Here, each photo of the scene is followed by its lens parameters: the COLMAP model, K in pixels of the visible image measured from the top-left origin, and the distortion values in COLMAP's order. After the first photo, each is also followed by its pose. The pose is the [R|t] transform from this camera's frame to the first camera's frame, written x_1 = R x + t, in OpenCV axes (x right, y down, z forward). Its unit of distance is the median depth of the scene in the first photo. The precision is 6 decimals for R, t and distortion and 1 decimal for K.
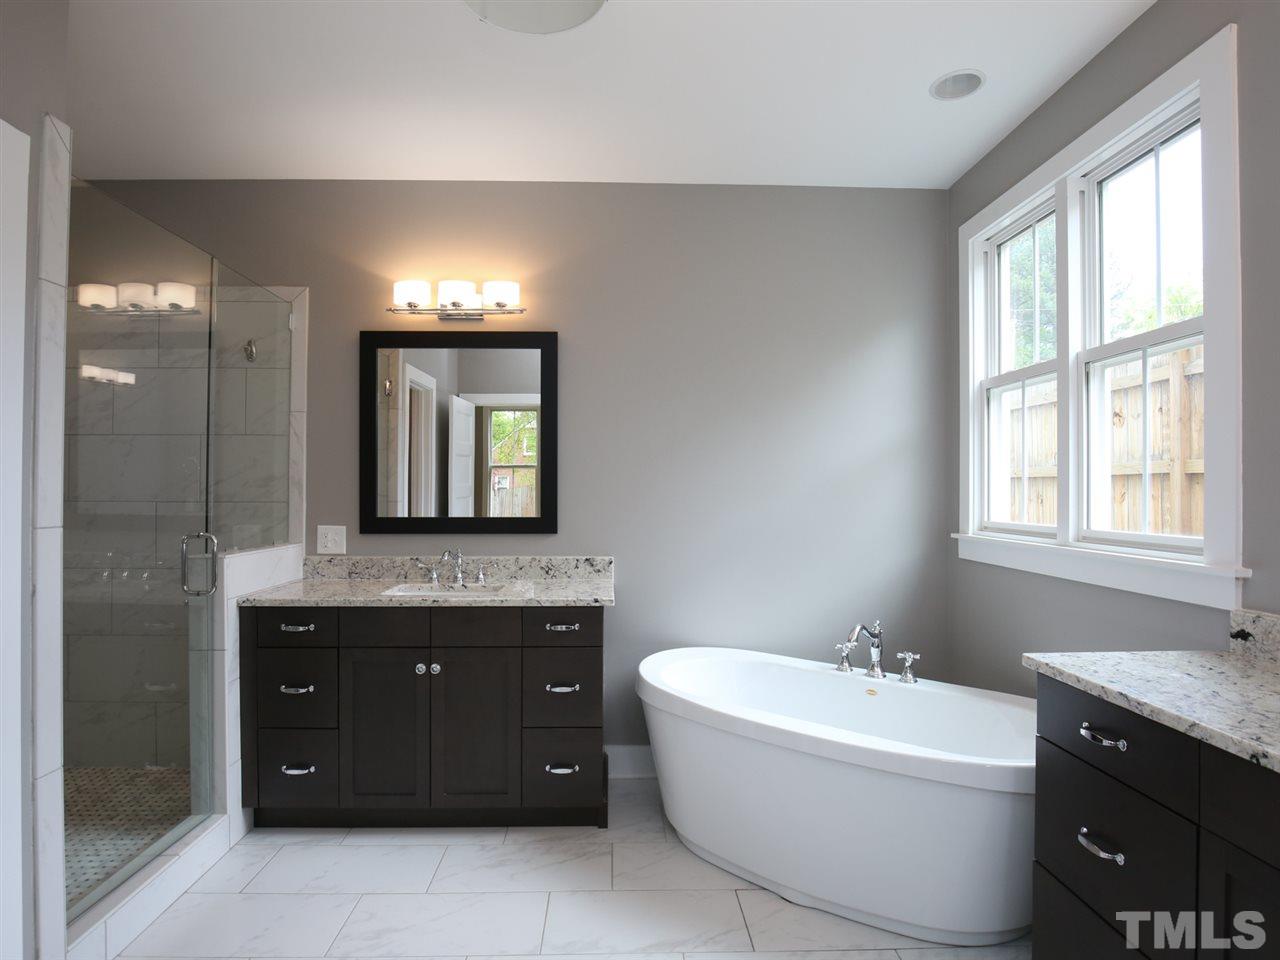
lens RADIAL K [[688.0, 0, 643.9], [0, 688.0, 482.5], [0, 0, 1]] dist [-0.030728, -0.002447]
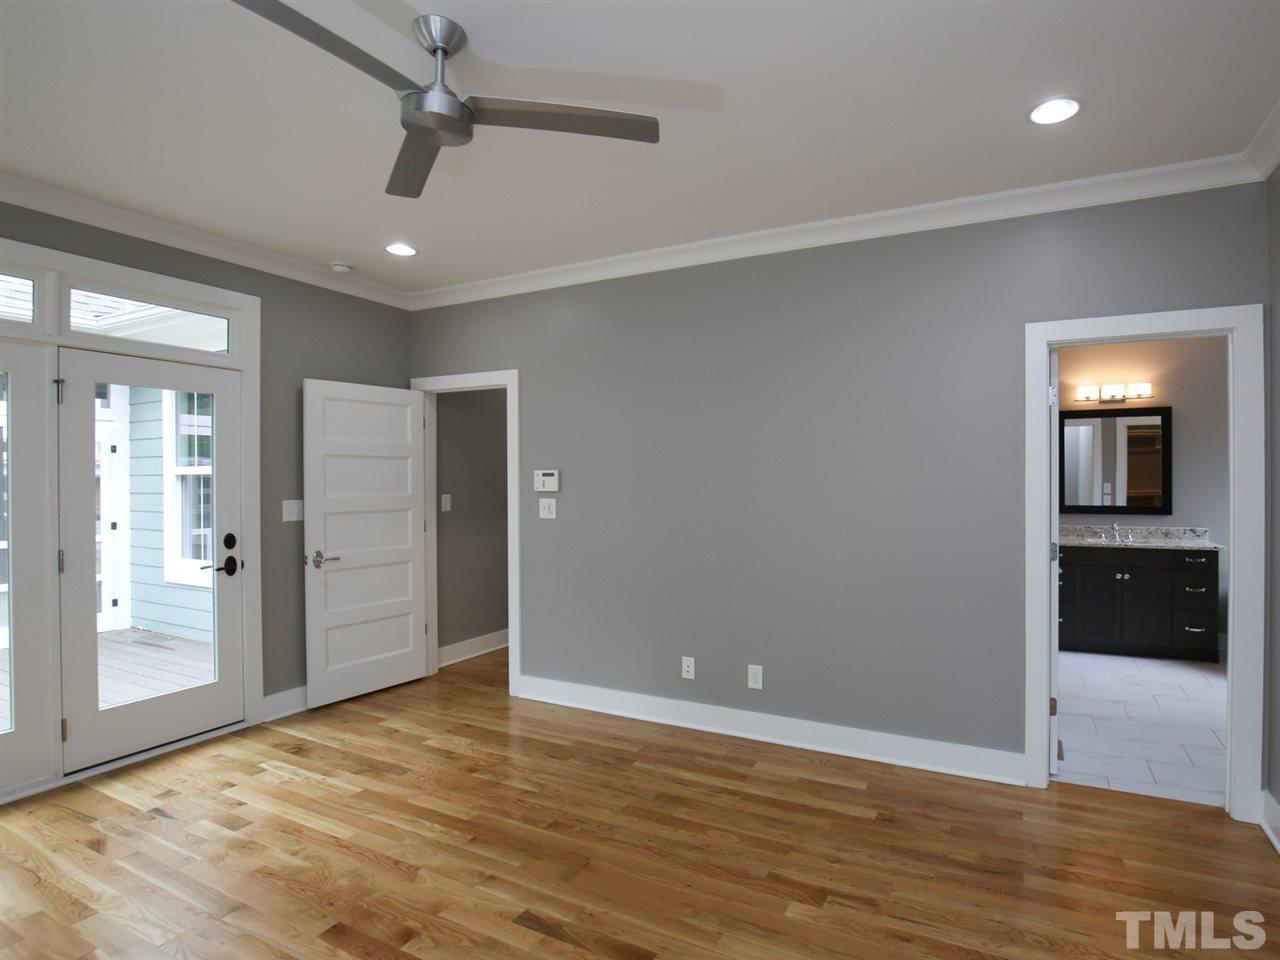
lens RADIAL K [[688.0, 0, 650.2], [0, 688.0, 487.8], [0, 0, 1]] dist [-0.030728, -0.002447]
pose [[0.865258, -0.006958, -0.501279, -0.445026], [0.017678, 0.999705, 0.016638, -0.055555], [0.501016, -0.023258, 0.865126, -1.315270]]
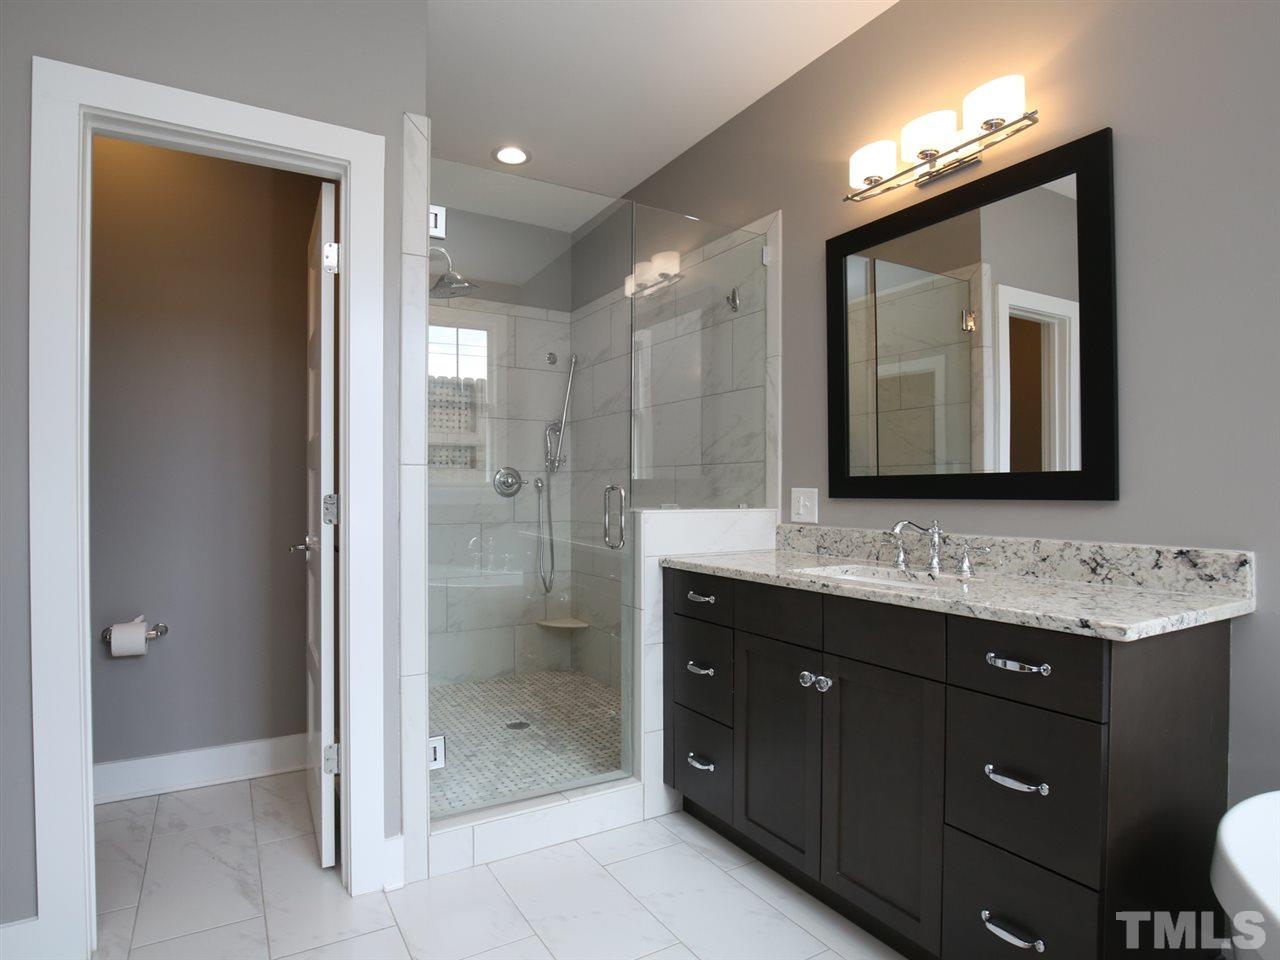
lens RADIAL K [[688.0, 0, 598.0], [0, 688.0, 492.9], [0, 0, 1]] dist [-0.030728, -0.002447]
pose [[0.434746, -0.003293, -0.900547, 0.179521], [0.012766, 0.999915, 0.002507, 0.064008], [0.900463, -0.012586, 0.434751, 0.420033]]
